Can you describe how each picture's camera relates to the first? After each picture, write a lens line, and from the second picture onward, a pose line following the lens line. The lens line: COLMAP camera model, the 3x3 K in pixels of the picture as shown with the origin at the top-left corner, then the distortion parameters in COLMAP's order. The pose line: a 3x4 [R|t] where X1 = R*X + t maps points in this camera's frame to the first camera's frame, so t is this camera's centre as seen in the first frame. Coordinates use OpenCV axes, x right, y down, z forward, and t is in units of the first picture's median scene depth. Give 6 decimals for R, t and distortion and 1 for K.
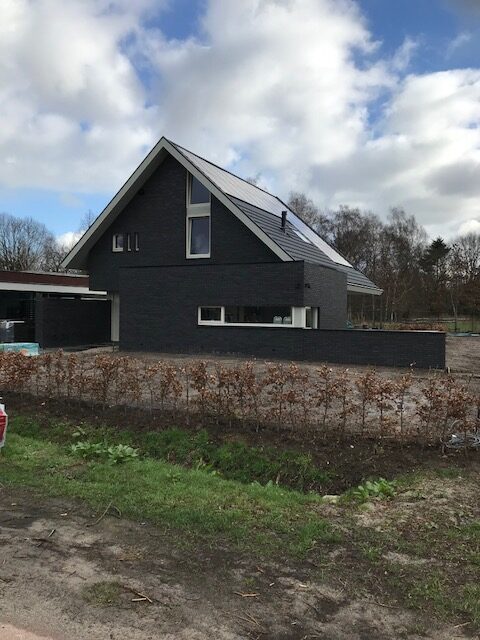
lens RADIAL K [[541.9, 0, 240.0], [0, 541.9, 320.0], [0, 0, 1]] dist [0.016300, -0.006398]
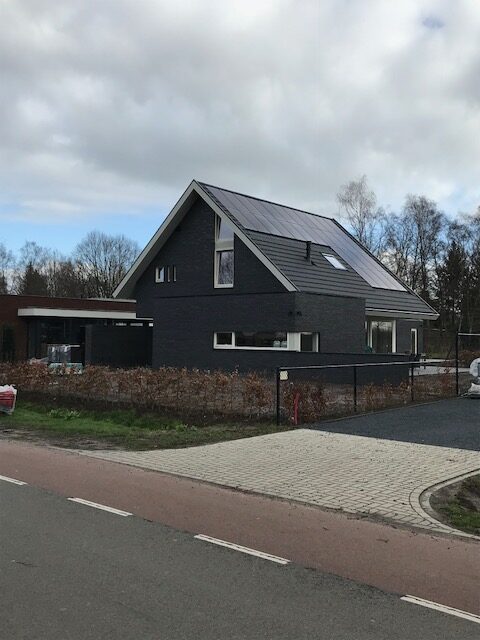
lens RADIAL K [[686.9, 0, 240.0], [0, 686.9, 320.0], [0, 0, 1]] dist [0.000862, 0.000825]
pose [[0.975655, -0.006999, -0.219200, 0.263458], [-0.001923, 0.999179, -0.040465, 0.006990], [0.219303, 0.039902, 0.974841, -0.351427]]
